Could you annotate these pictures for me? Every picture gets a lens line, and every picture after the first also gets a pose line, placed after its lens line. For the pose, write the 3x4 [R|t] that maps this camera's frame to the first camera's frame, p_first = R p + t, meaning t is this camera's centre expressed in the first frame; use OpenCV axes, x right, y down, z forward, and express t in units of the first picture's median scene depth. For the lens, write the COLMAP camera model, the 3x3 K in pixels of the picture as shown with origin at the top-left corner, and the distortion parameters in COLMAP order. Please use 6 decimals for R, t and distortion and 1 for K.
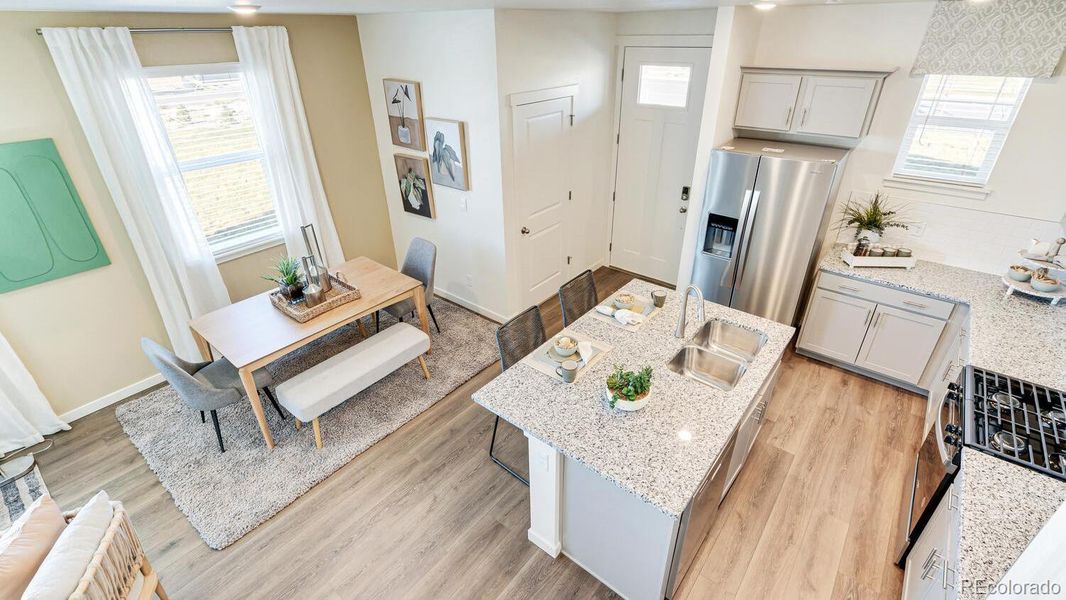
lens RADIAL K [[468.8, 0, 533.0], [0, 468.8, 300.0], [0, 0, 1]] dist [-0.019201, 0.000160]
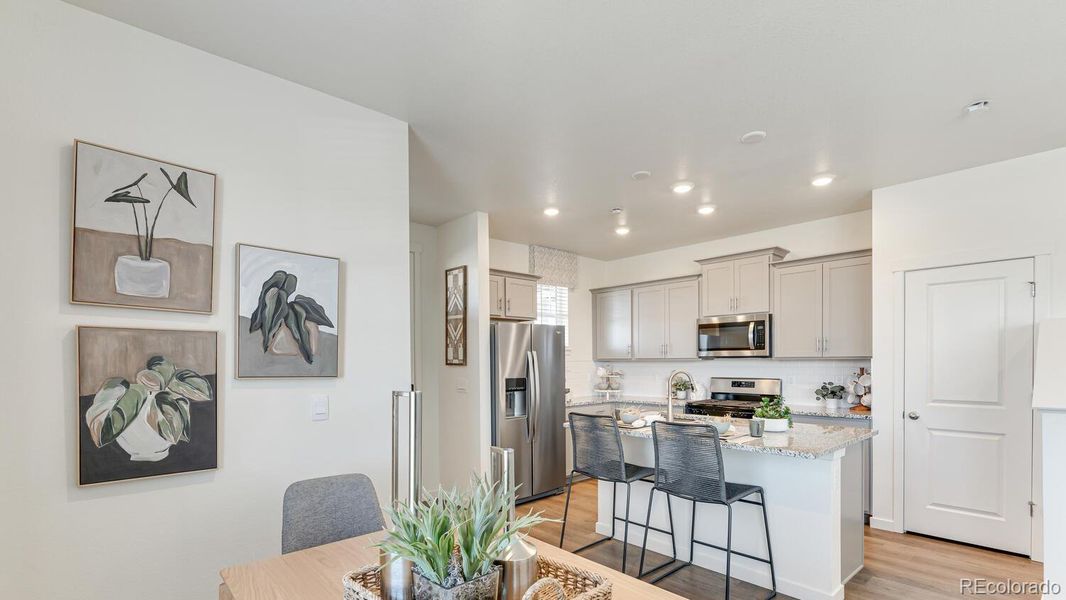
lens RADIAL K [[495.0, 0, 532.3], [0, 495.0, 357.1], [0, 0, 1]] dist [-0.002694, 0.000105]
pose [[0.172430, 0.010409, 0.984967, -0.649032], [0.483730, 0.870168, -0.093879, -0.086136], [-0.858064, 0.492645, 0.145008, 0.682523]]
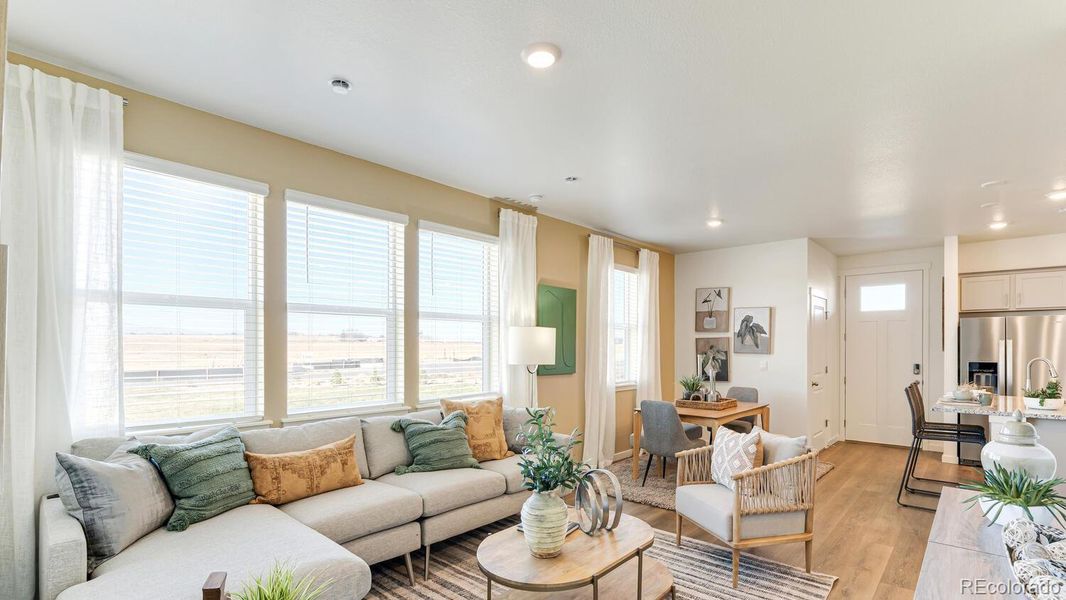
lens RADIAL K [[495.0, 0, 532.3], [0, 495.0, 357.1], [0, 0, 1]] dist [-0.002694, 0.000105]
pose [[0.997505, 0.005528, -0.070376, -0.717583], [-0.037618, 0.885209, -0.463670, 0.468085], [0.059735, 0.465161, 0.883208, -0.328486]]
